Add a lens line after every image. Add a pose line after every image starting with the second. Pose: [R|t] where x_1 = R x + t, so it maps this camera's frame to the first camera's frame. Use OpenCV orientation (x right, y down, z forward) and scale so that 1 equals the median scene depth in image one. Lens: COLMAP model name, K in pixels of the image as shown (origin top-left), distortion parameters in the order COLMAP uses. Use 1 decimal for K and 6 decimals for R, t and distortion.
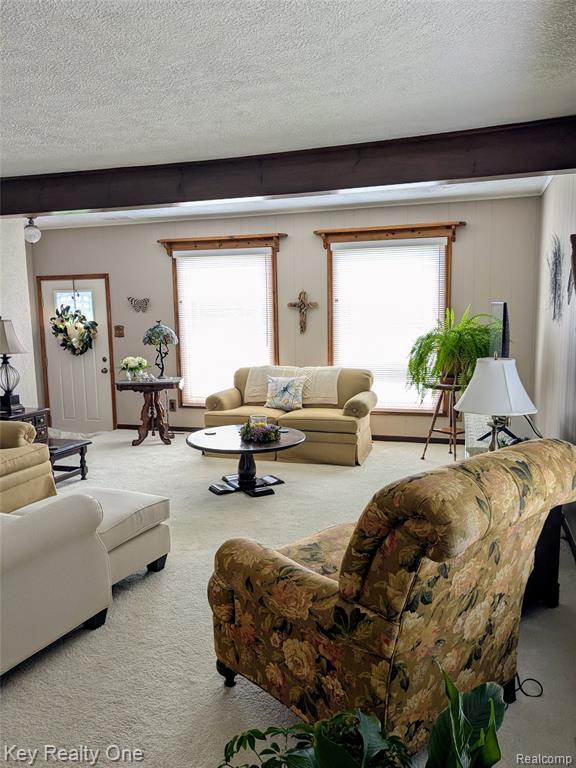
lens RADIAL K [[609.4, 0, 288.0], [0, 609.4, 384.0], [0, 0, 1]] dist [0.057654, -0.101800]
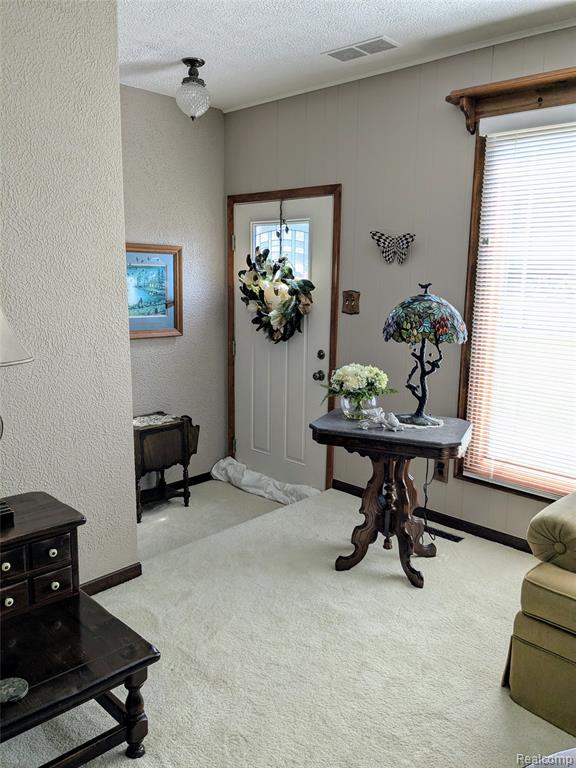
lens RADIAL K [[609.4, 0, 288.0], [0, 609.4, 384.0], [0, 0, 1]] dist [0.057654, -0.101800]
pose [[0.891160, 0.114027, -0.439126, -0.101922], [-0.086453, 0.992846, 0.082363, -0.060711], [0.445376, -0.035435, 0.894642, 0.568795]]
